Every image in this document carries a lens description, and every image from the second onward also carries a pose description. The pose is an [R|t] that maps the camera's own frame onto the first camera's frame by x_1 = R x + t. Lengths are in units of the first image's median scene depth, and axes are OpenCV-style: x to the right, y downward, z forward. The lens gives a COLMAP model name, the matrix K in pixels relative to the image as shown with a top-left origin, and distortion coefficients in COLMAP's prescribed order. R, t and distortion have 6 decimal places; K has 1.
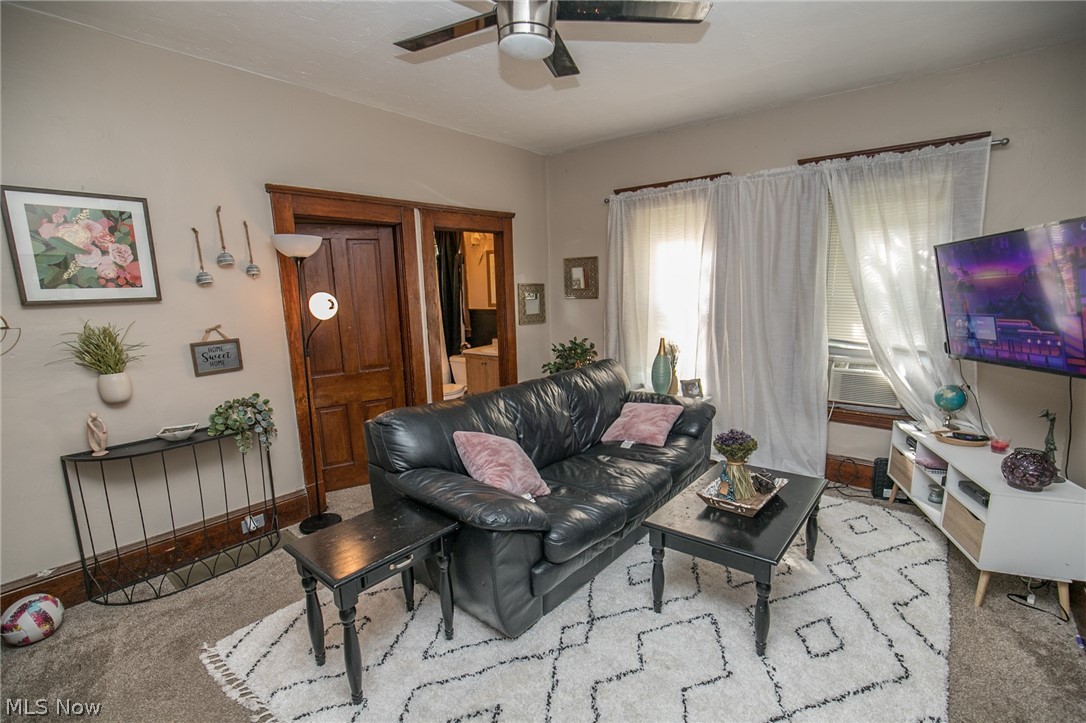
lens RADIAL K [[492.1, 0, 541.8], [0, 492.1, 368.9], [0, 0, 1]] dist [-0.000796, 0.000146]
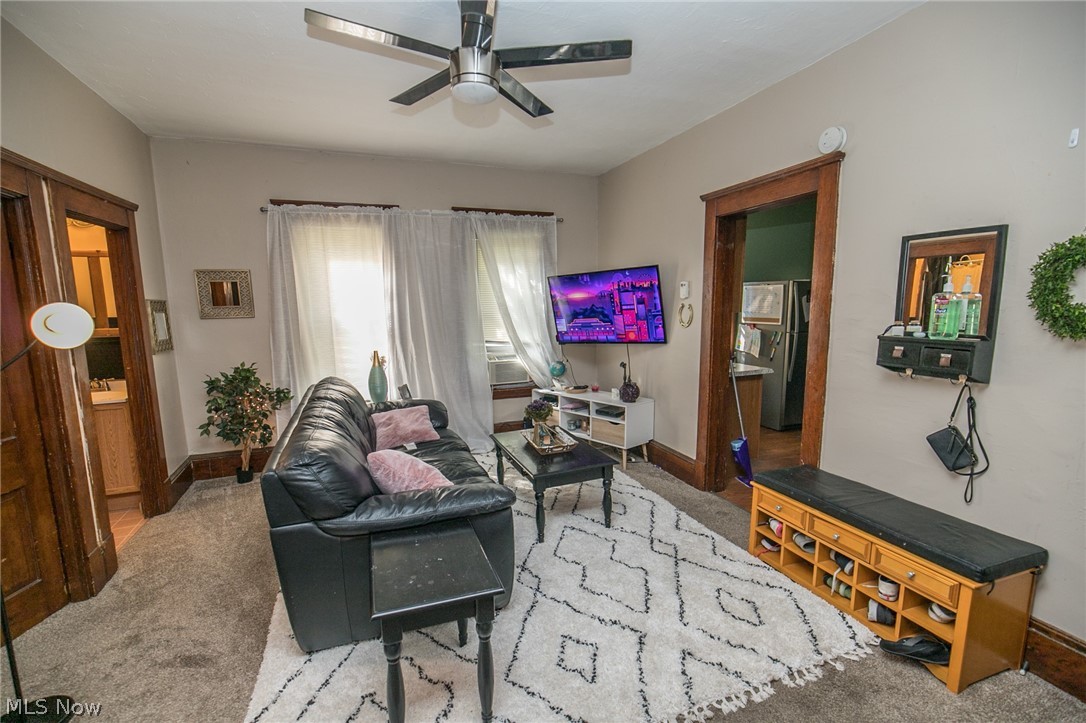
lens RADIAL K [[492.1, 0, 541.8], [0, 492.1, 368.9], [0, 0, 1]] dist [-0.000796, 0.000146]
pose [[0.509975, -0.109857, 0.853145, -0.524678], [0.153395, 0.987528, 0.035468, -0.006852], [-0.846401, 0.112780, 0.520467, 0.162113]]
